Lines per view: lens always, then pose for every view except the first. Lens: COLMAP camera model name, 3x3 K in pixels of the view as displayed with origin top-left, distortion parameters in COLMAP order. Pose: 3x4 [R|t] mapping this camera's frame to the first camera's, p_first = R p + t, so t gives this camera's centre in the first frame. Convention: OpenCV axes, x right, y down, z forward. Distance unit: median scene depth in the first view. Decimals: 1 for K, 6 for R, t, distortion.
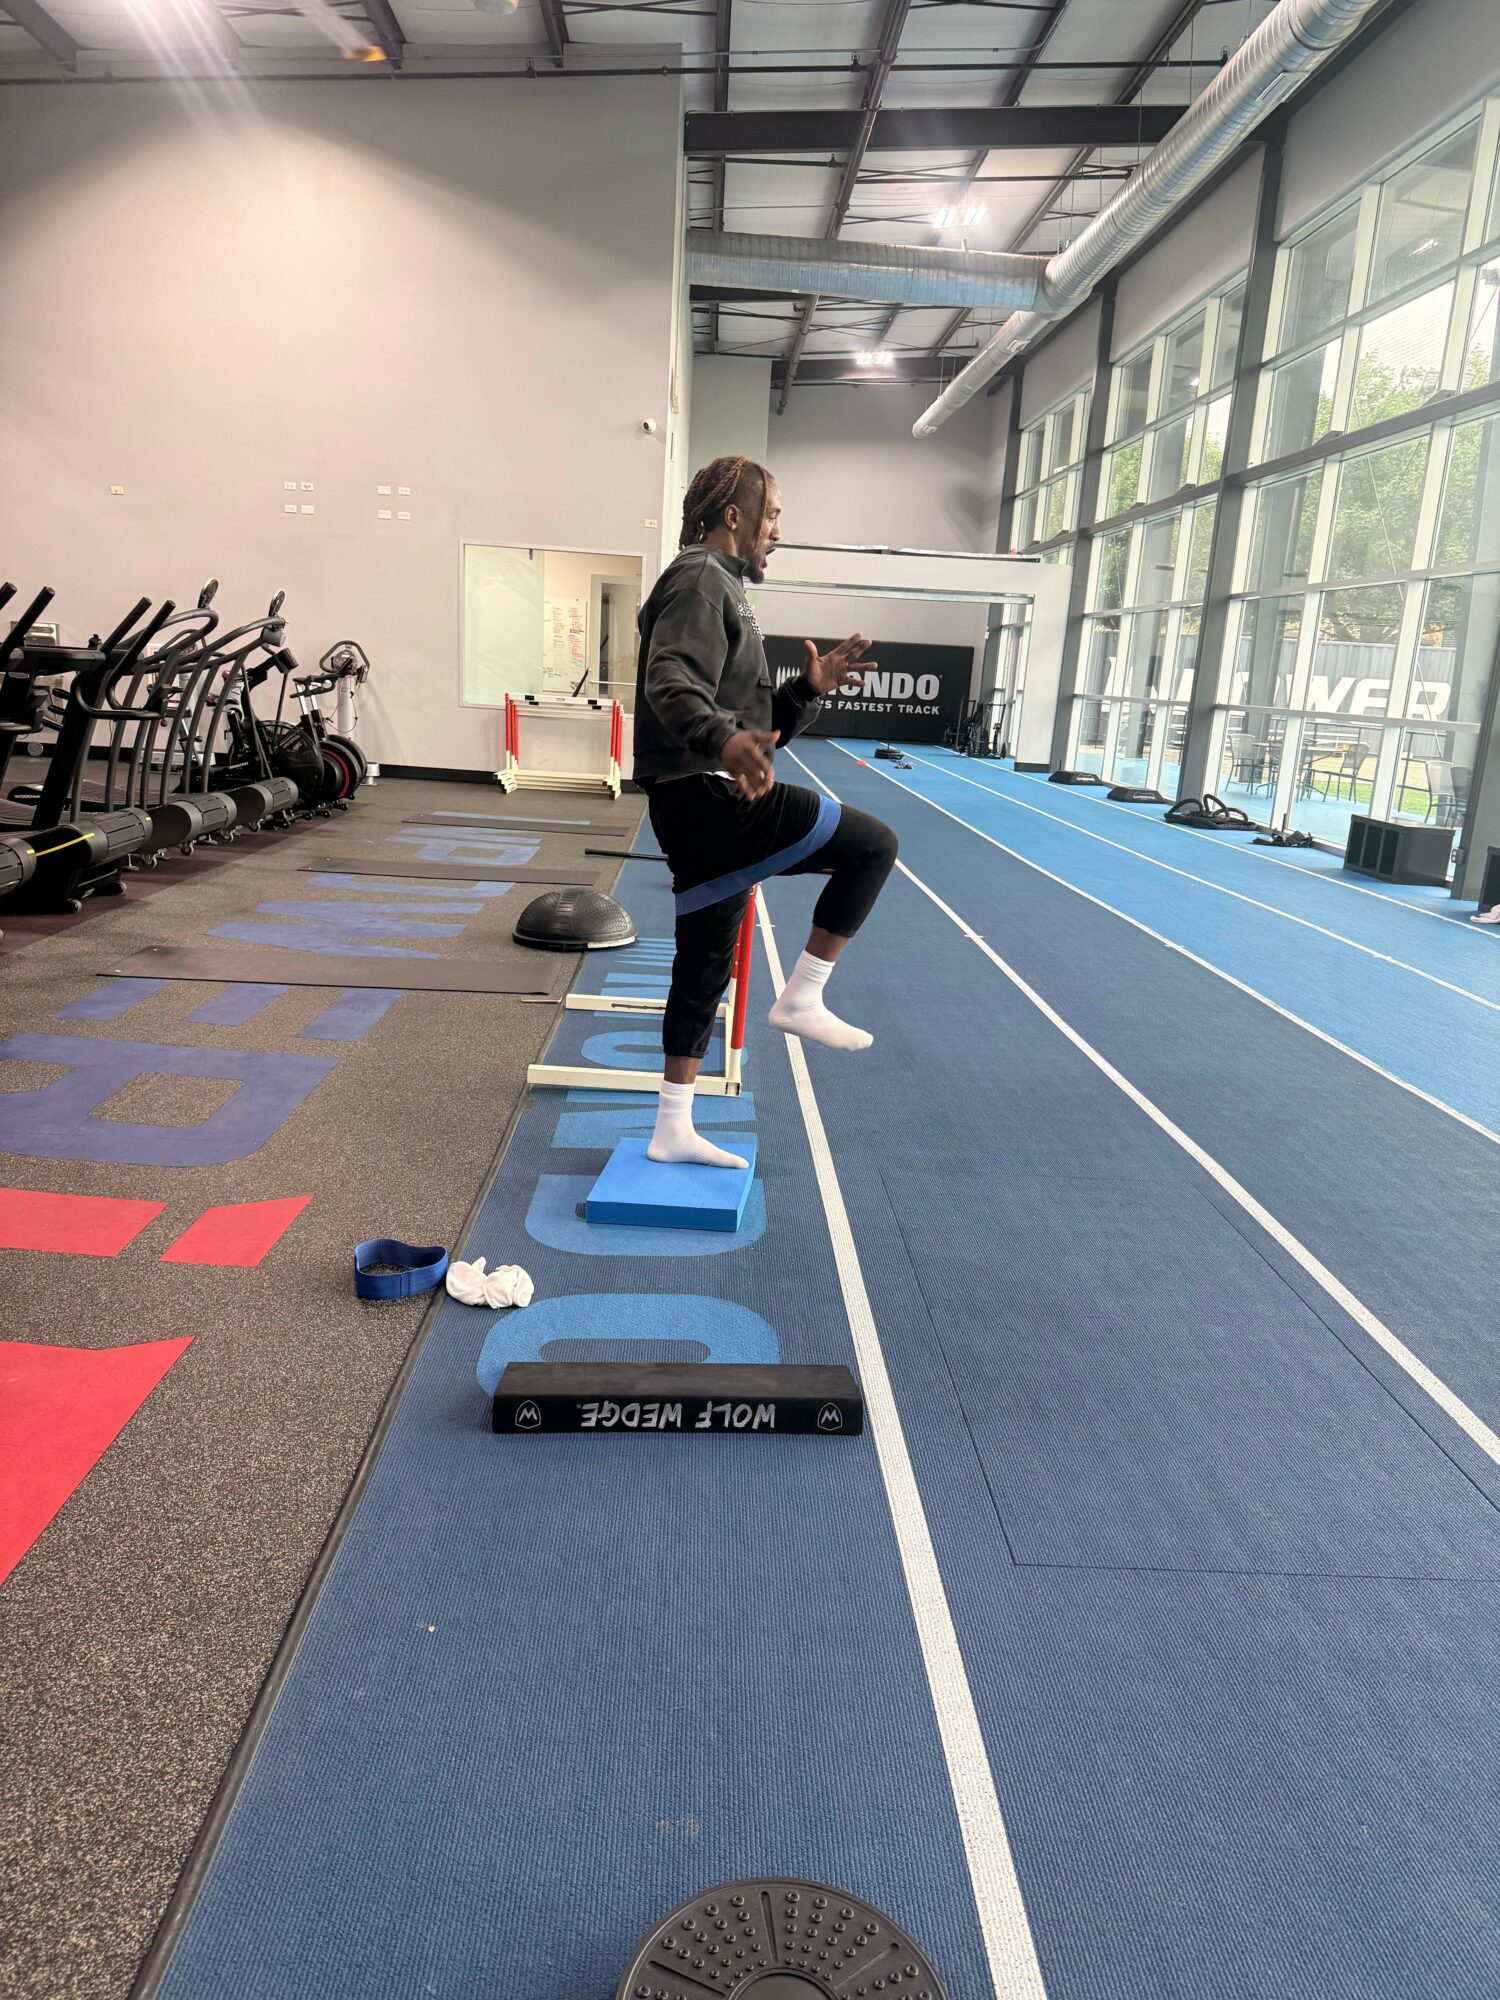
lens RADIAL K [[1315.2, 0, 750.0], [0, 1315.2, 1000.0], [0, 0, 1]] dist [-0.000259, -0.001544]
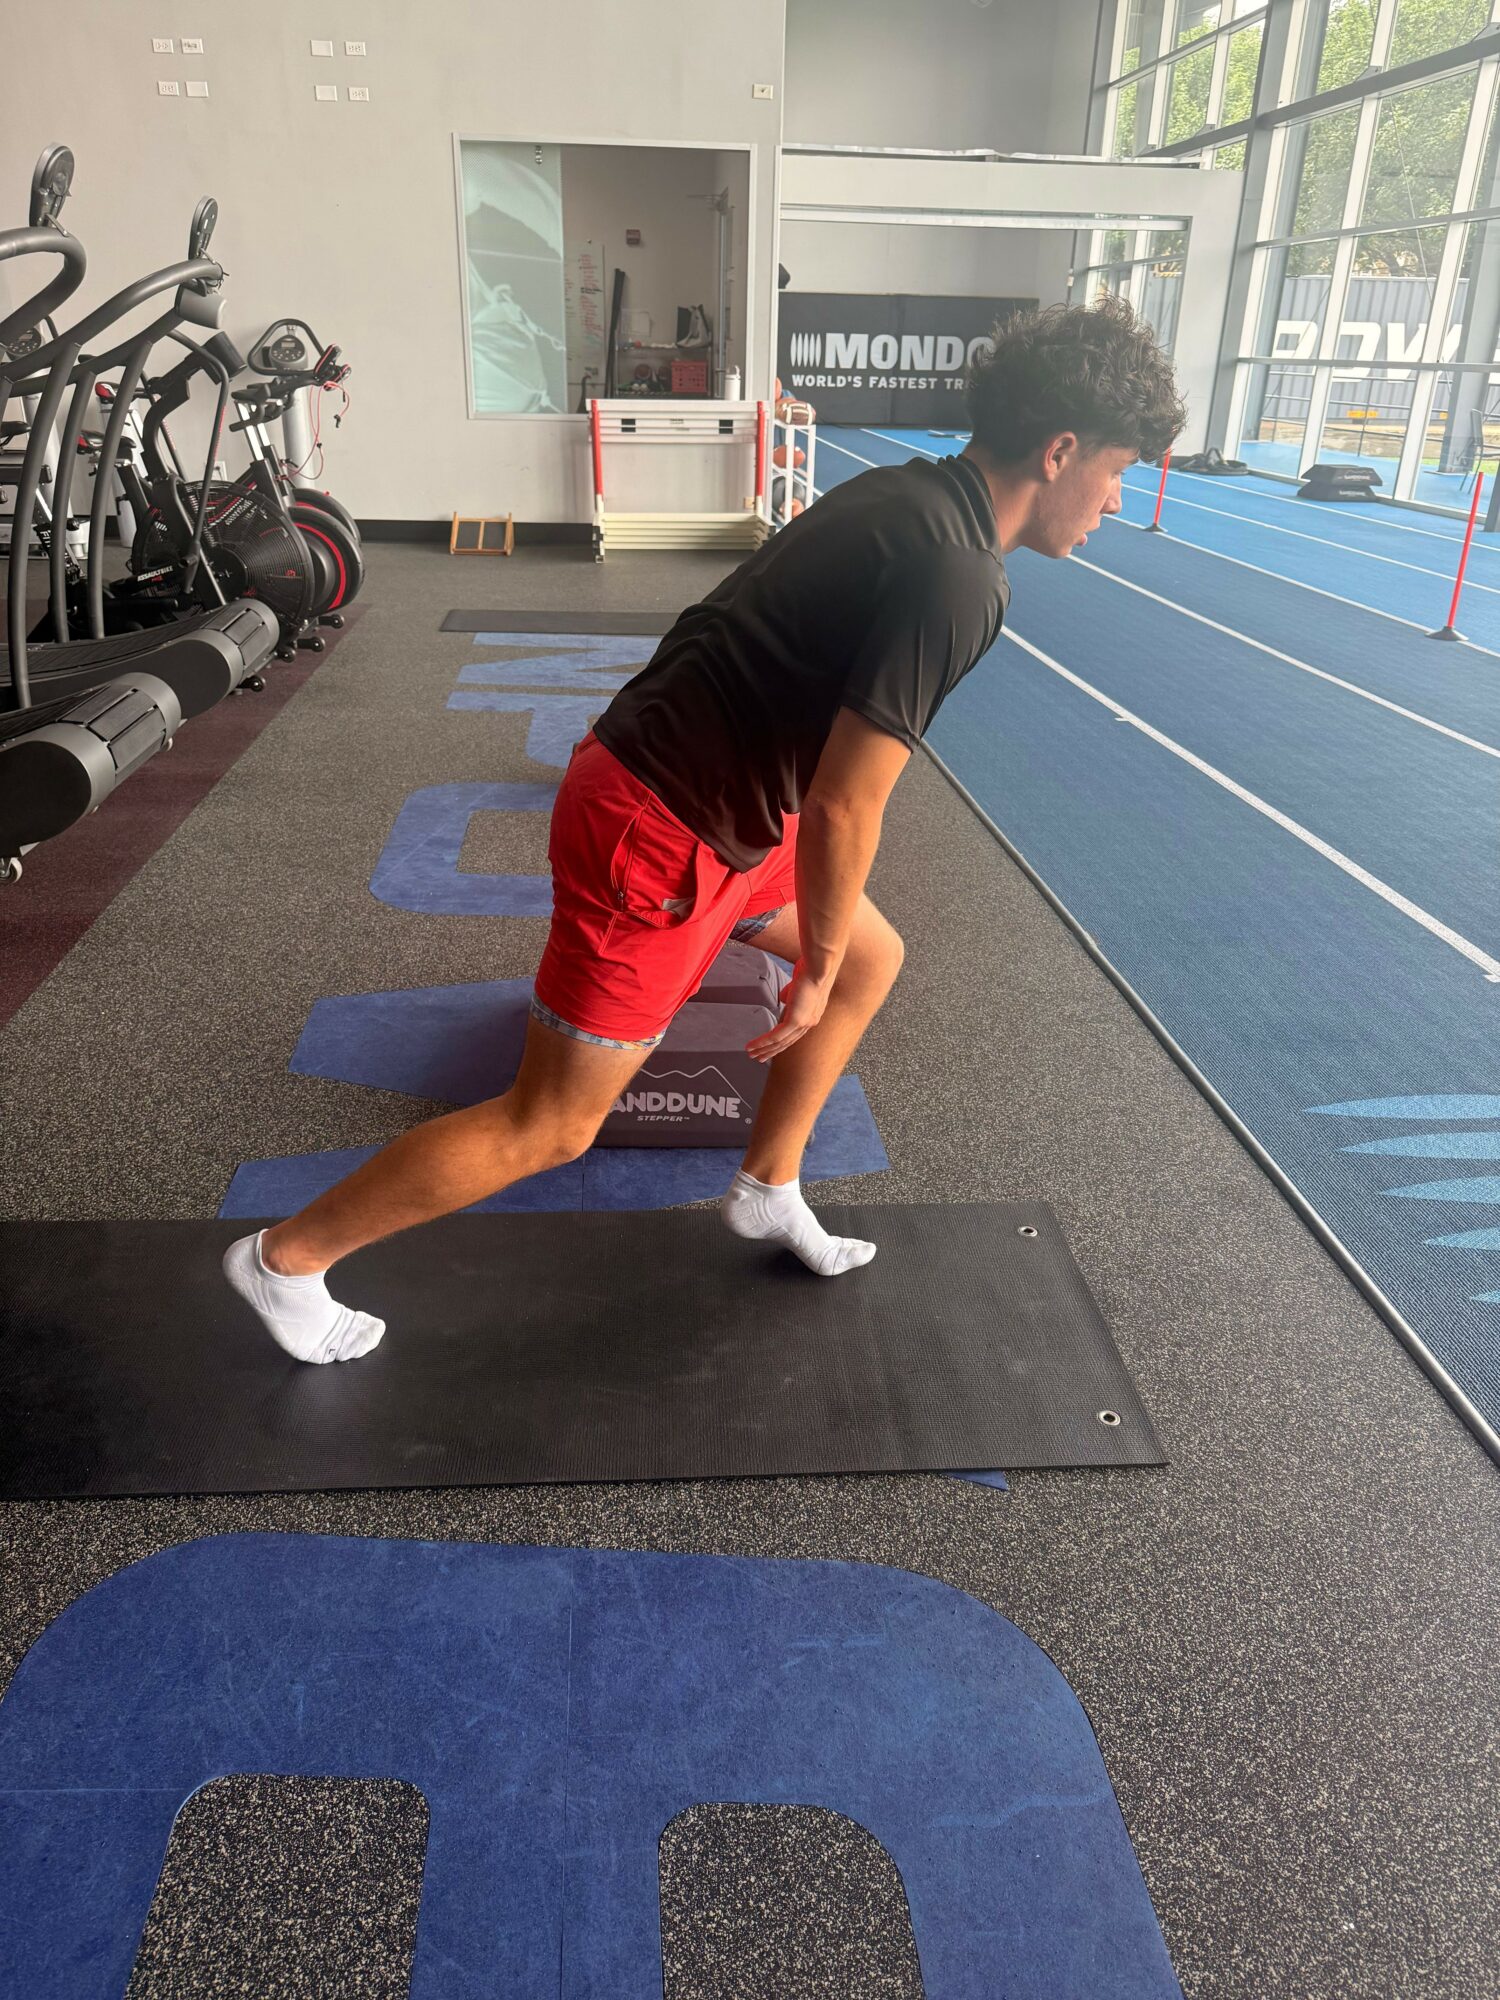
lens RADIAL K [[1377.4, 0, 750.0], [0, 1377.4, 1000.0], [0, 0, 1]] dist [-0.034938, 0.000762]
pose [[0.997792, -0.060316, 0.027789, -0.160206], [0.053445, 0.977701, 0.203089, -0.099466], [-0.039419, -0.201155, 0.978766, 0.383122]]
